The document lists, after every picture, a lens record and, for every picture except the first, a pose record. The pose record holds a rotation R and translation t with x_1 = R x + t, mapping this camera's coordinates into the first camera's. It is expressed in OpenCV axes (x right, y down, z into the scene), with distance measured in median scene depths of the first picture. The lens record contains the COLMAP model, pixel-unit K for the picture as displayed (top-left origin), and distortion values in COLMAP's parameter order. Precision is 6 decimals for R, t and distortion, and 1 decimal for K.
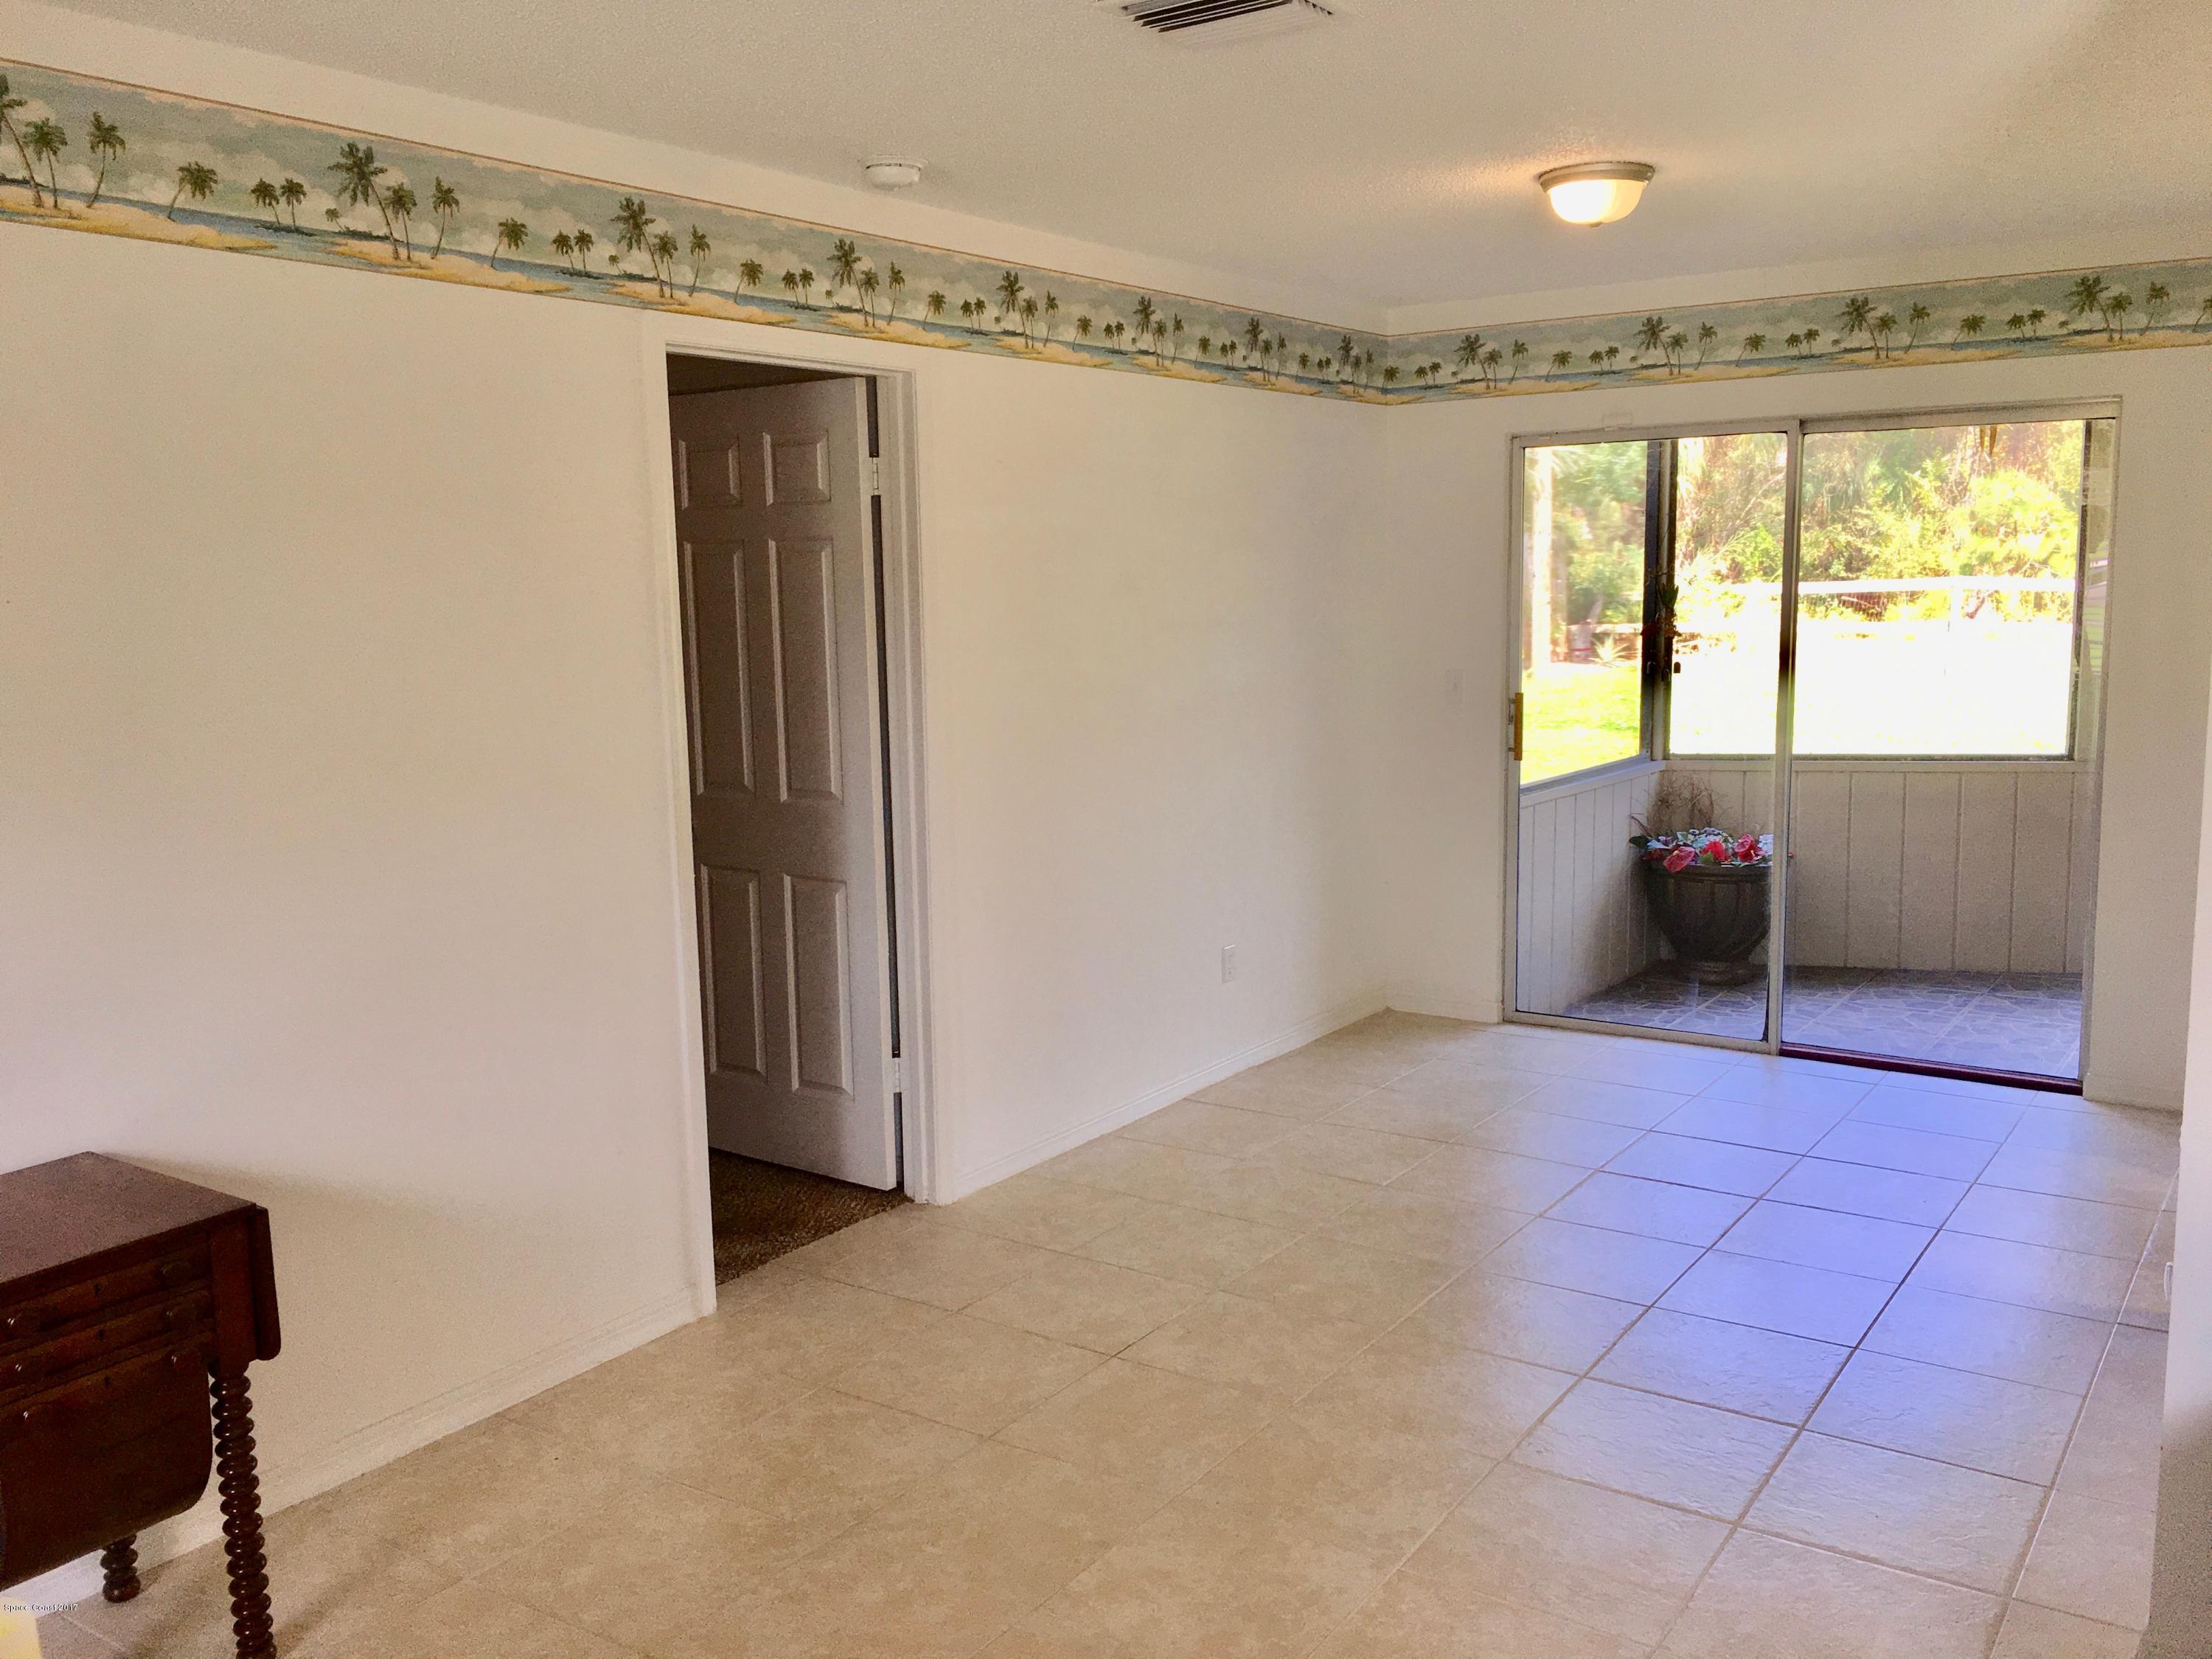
lens RADIAL K [[1894.3, 0, 1114.4], [0, 1894.3, 816.9], [0, 0, 1]] dist [0.084555, -0.125776]
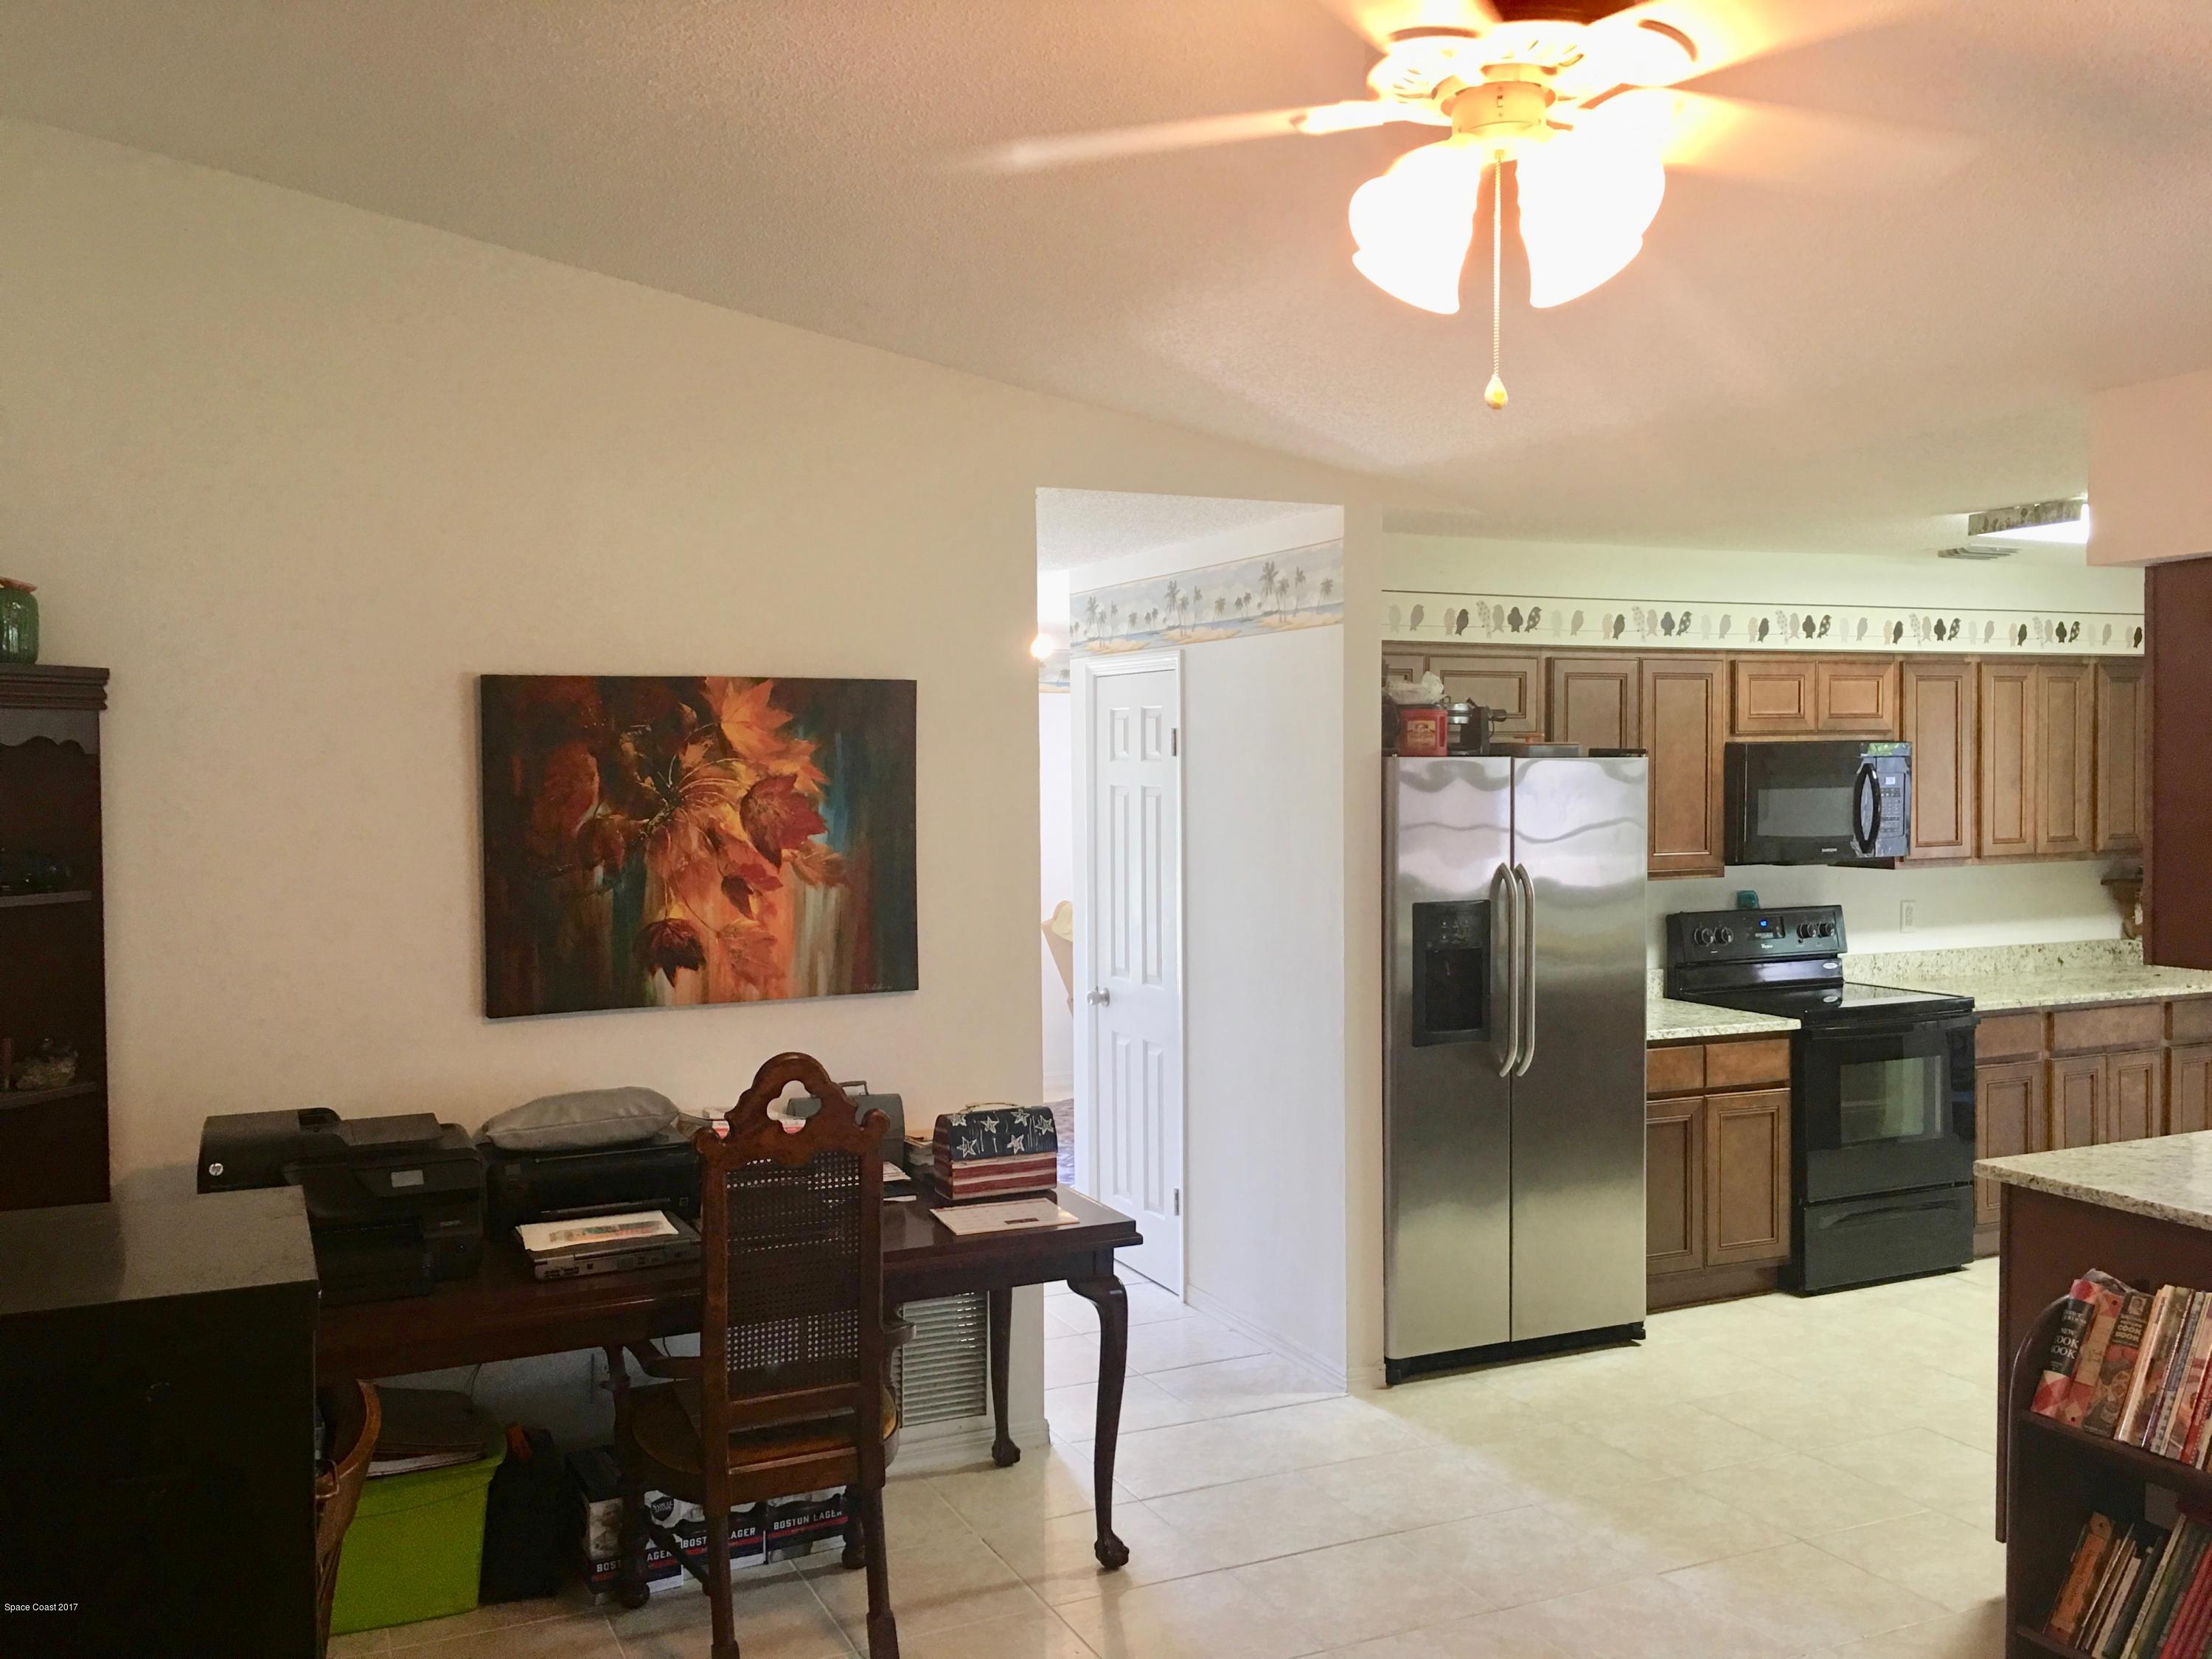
lens RADIAL K [[1887.7, 0, 1090.8], [0, 1887.7, 819.9], [0, 0, 1]] dist [0.082643, -0.119184]
pose [[-0.516460, 0.020031, -0.856077, 0.958411], [-0.125553, 0.987151, 0.098843, -0.226423], [0.847057, 0.158531, -0.507309, 1.478885]]
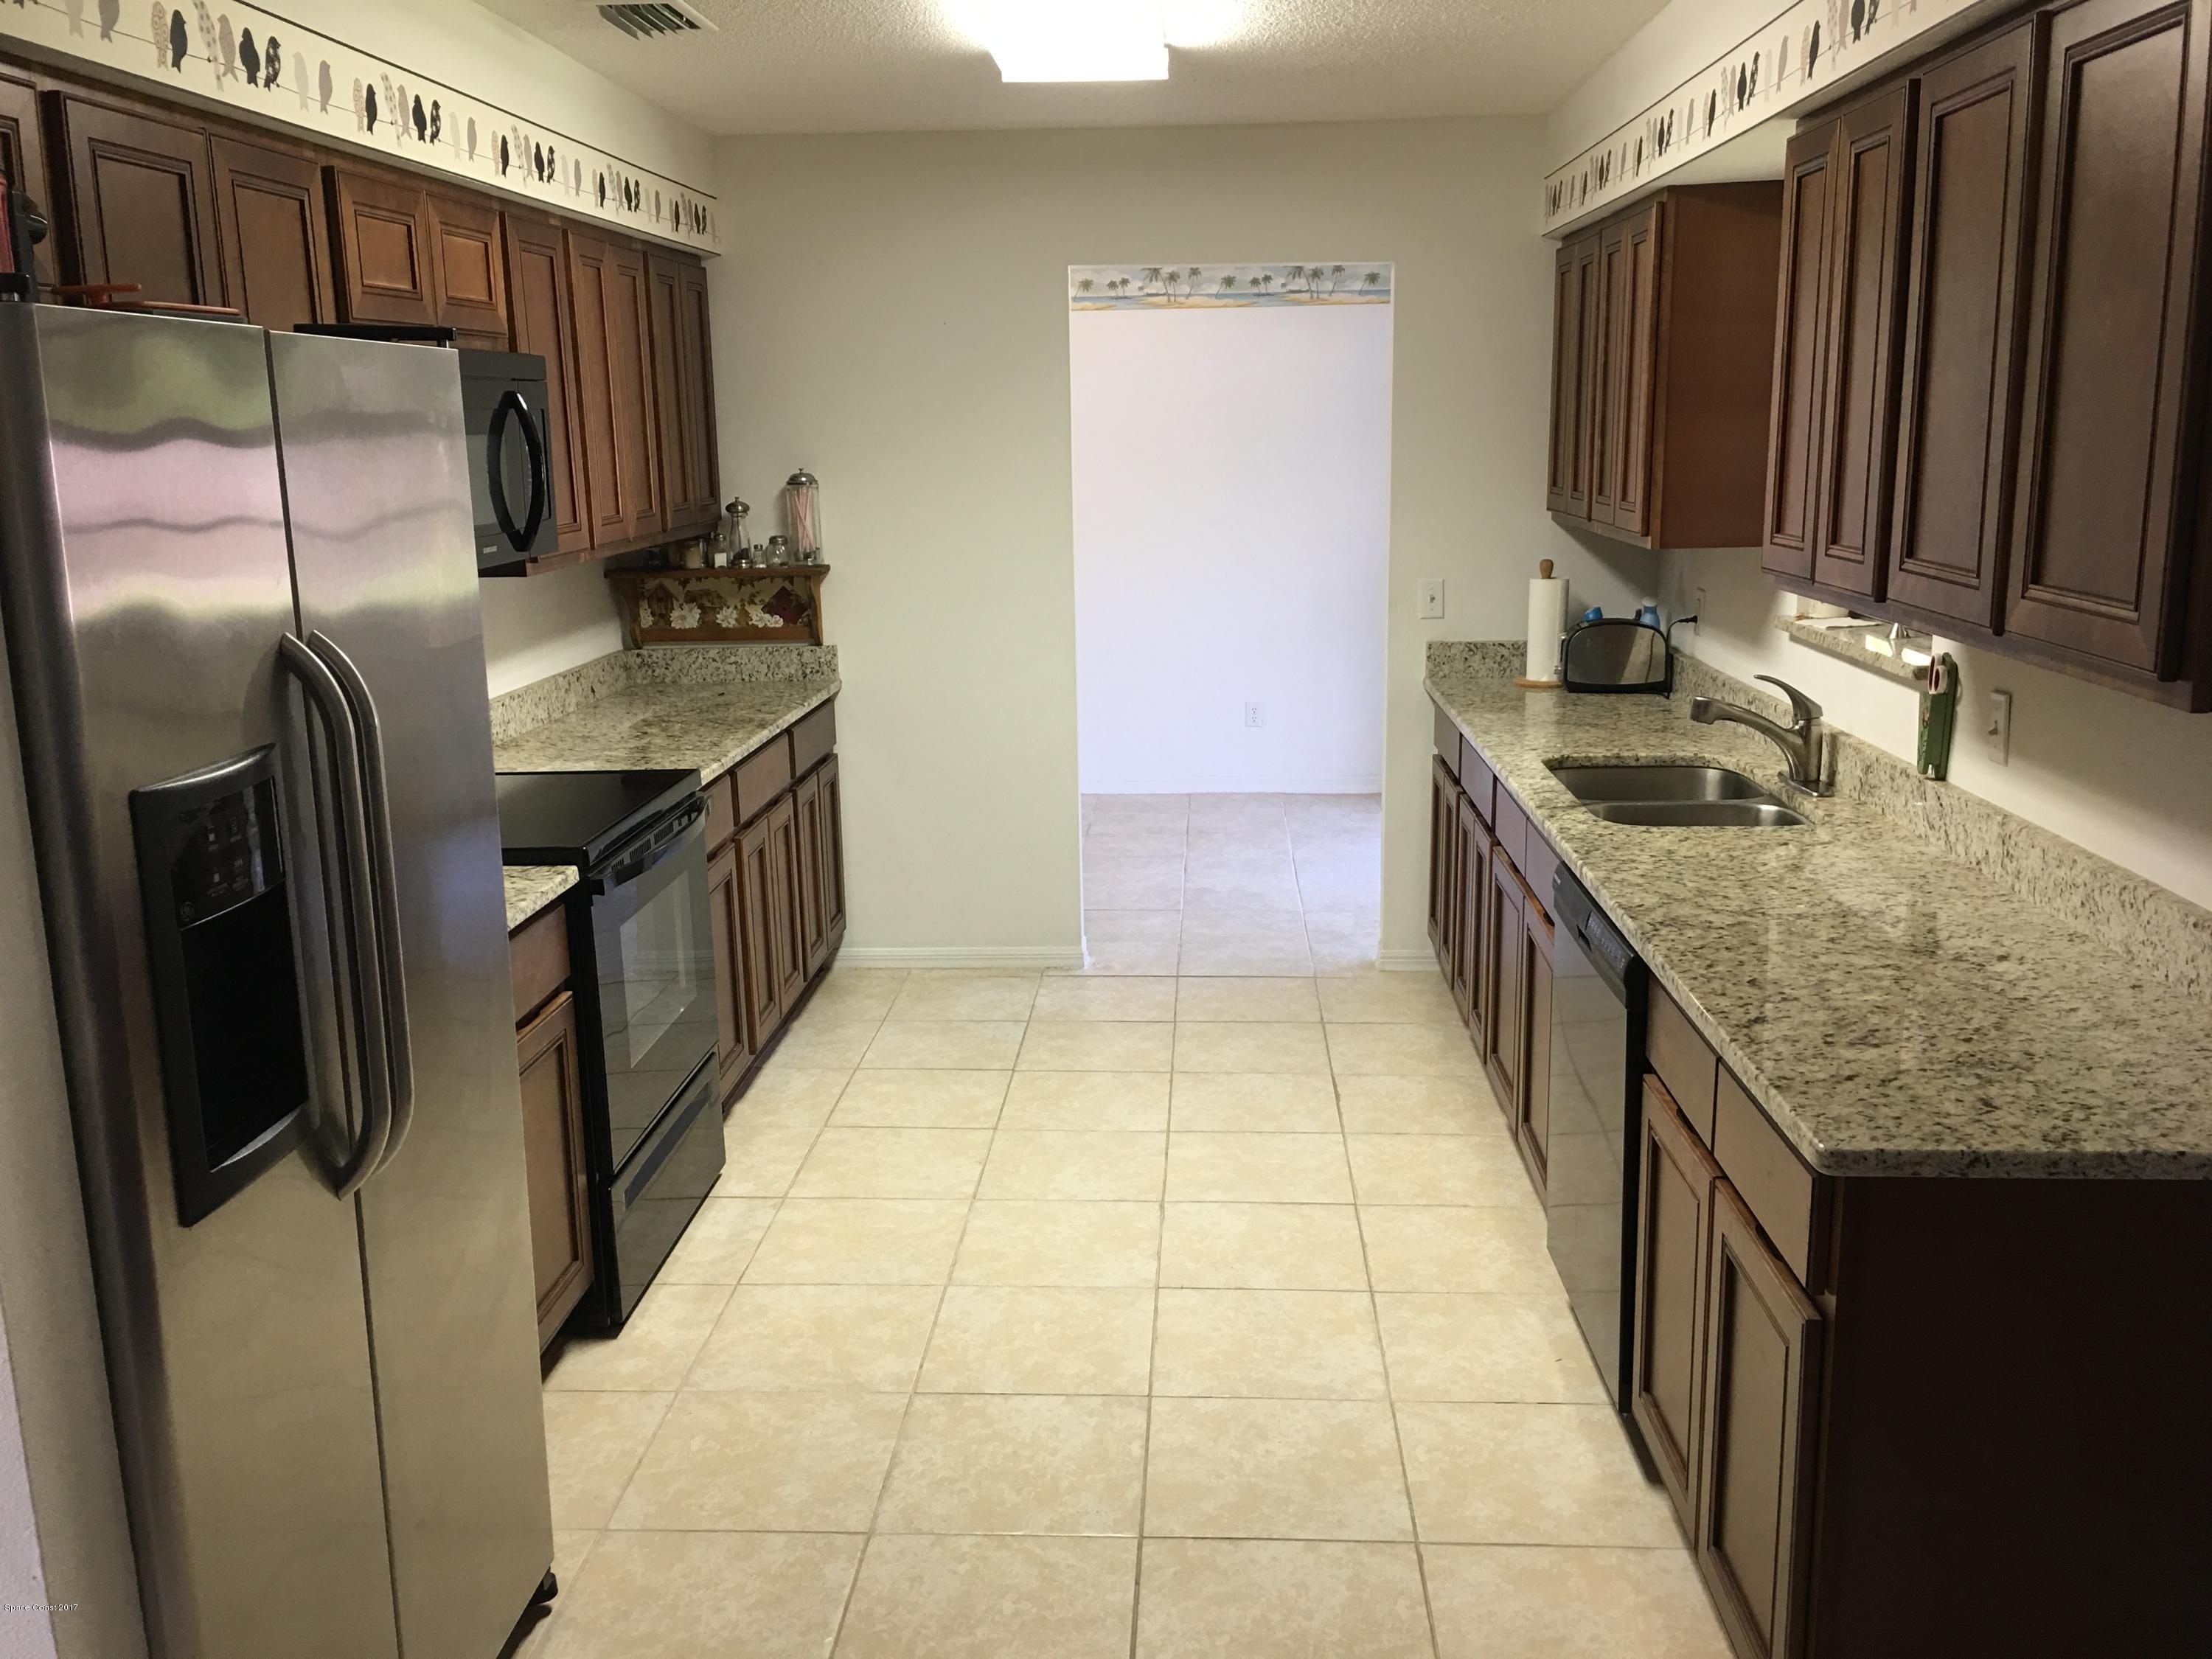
lens RADIAL K [[1879.1, 0, 1106.0], [0, 1879.1, 829.5], [0, 0, 1]] dist [0.084386, -0.115993]
pose [[0.509949, 0.163371, -0.844549, 0.373717], [-0.103506, 0.986320, 0.128298, -0.157786], [0.853955, 0.021990, 0.519882, 1.105149]]
